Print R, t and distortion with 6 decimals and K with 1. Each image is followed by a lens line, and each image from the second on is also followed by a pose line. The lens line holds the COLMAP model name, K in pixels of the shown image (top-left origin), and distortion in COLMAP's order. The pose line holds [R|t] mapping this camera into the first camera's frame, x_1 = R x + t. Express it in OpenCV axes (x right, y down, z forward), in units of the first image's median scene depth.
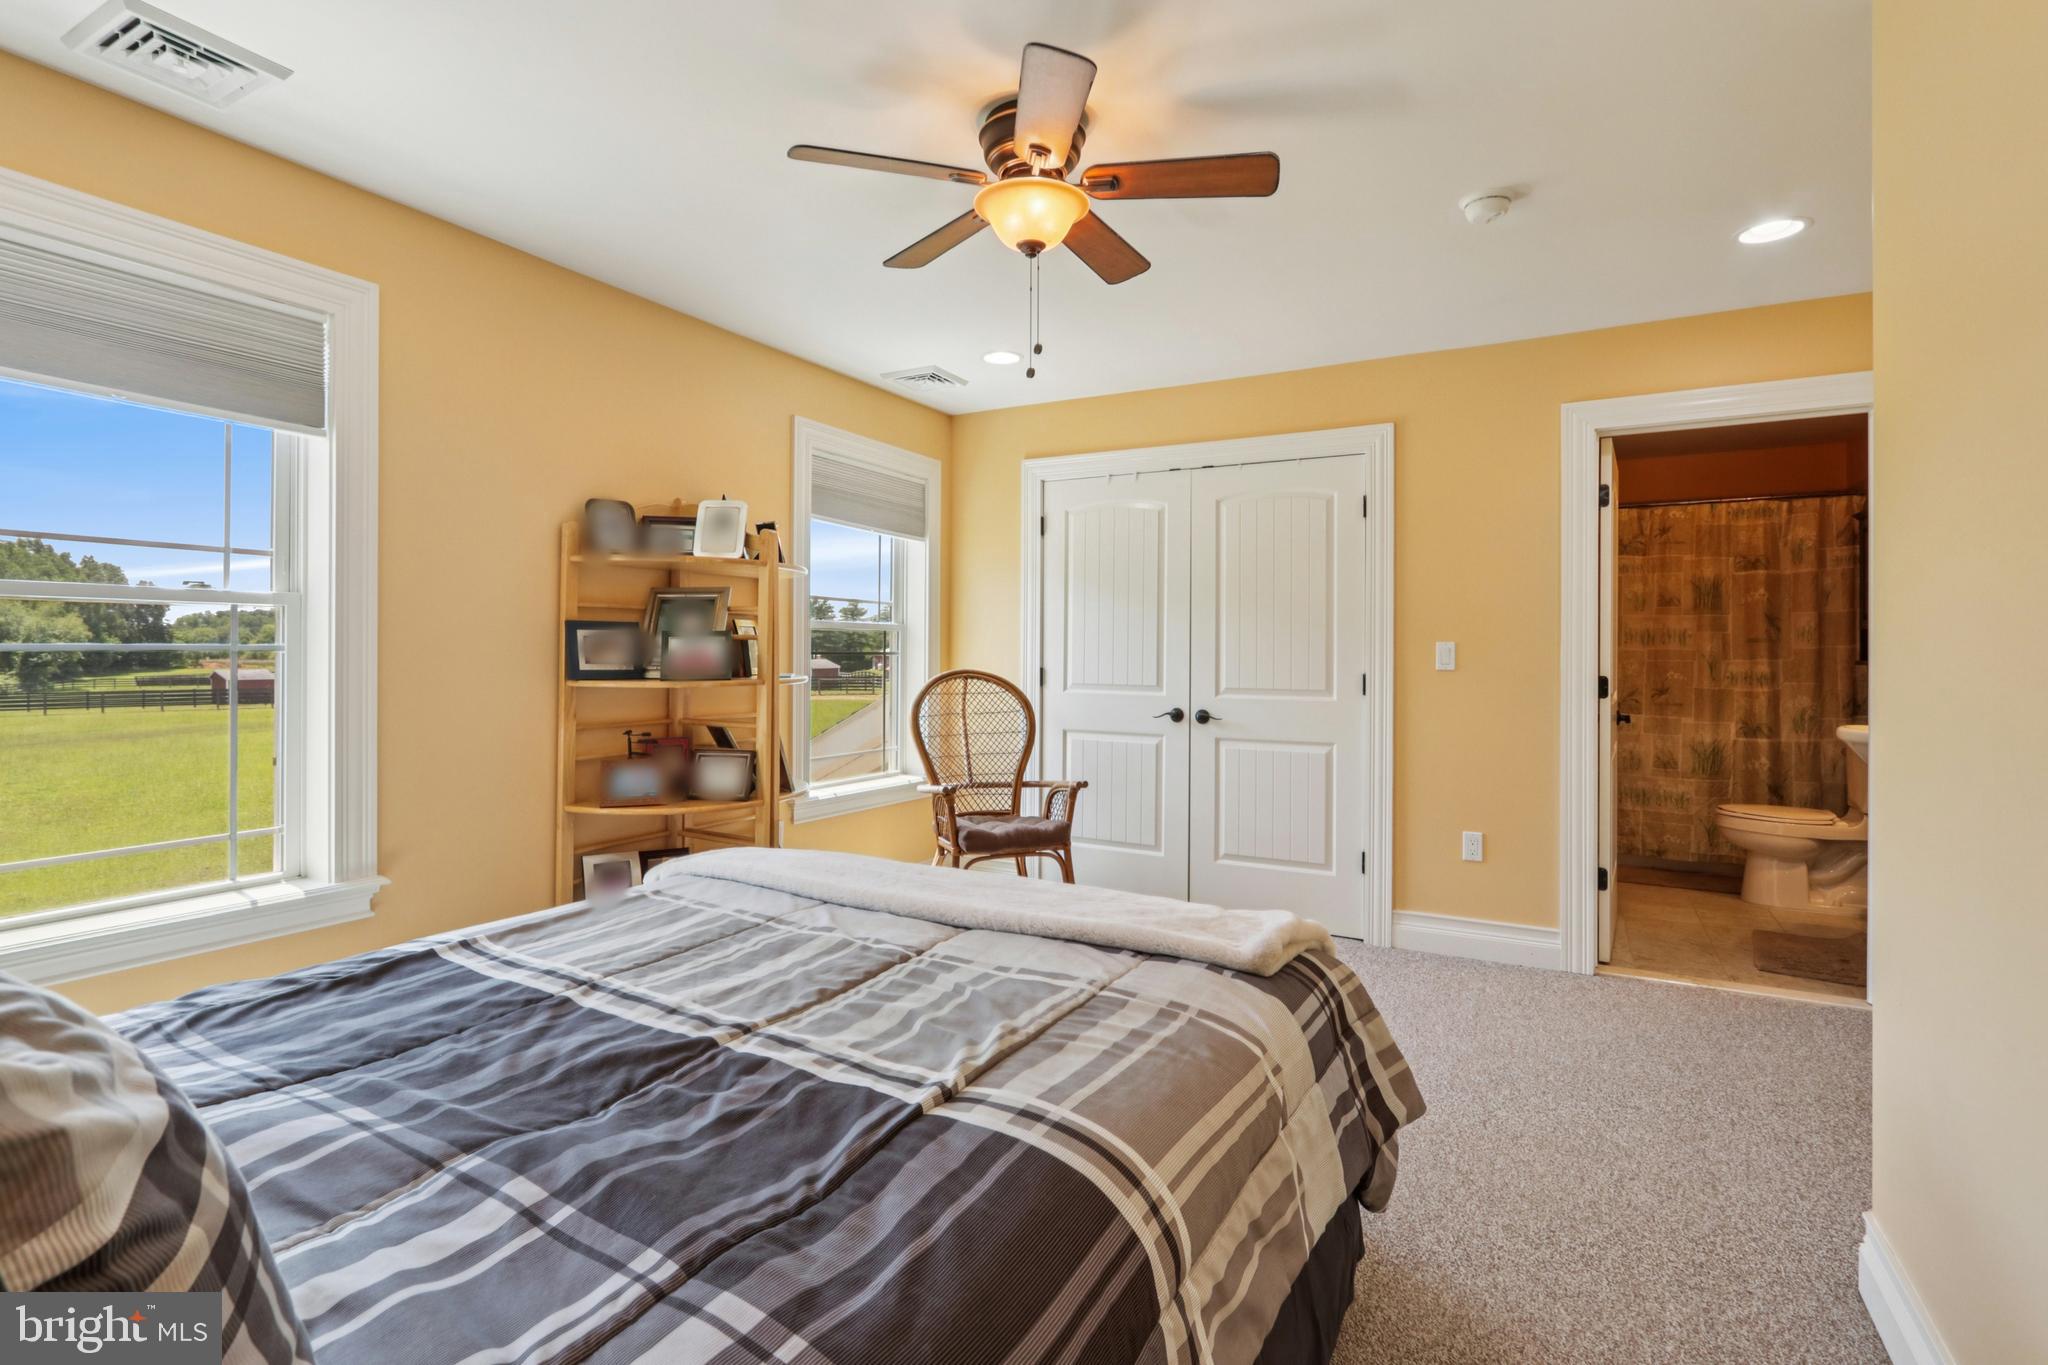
lens RADIAL K [[983.2, 0, 1003.9], [0, 983.2, 647.2], [0, 0, 1]] dist [-0.009836, 0.001739]
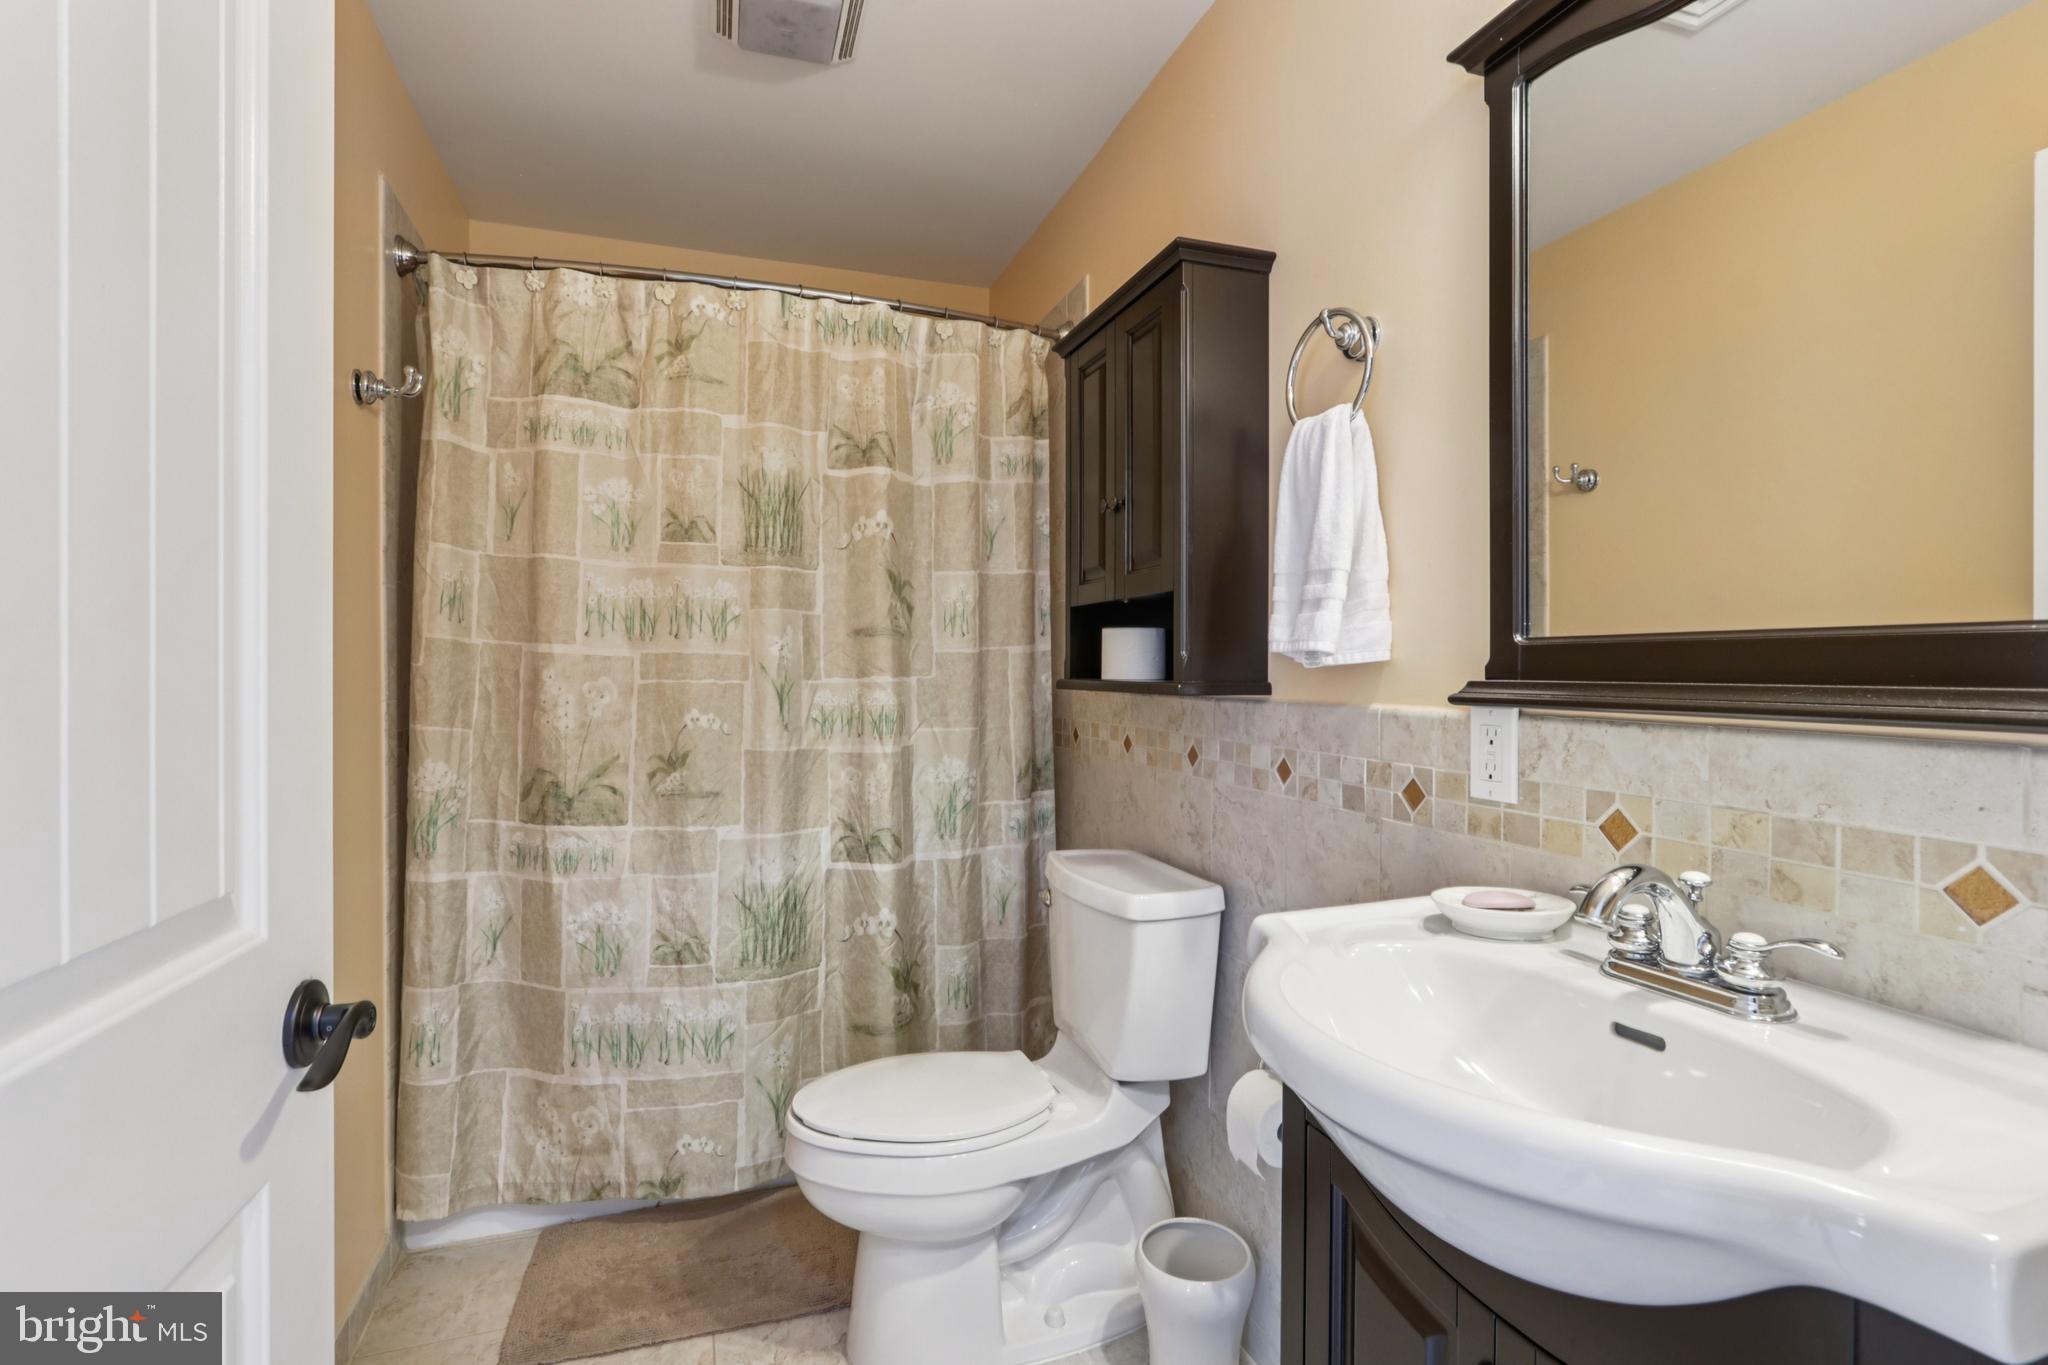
lens RADIAL K [[983.2, 0, 1023.9], [0, 983.2, 672.0], [0, 0, 1]] dist [-0.009836, 0.001739]
pose [[0.663657, -0.006001, 0.748013, 0.488357], [-0.002429, 0.999945, 0.010176, 0.005825], [-0.748033, -0.008570, 0.663606, 0.659102]]
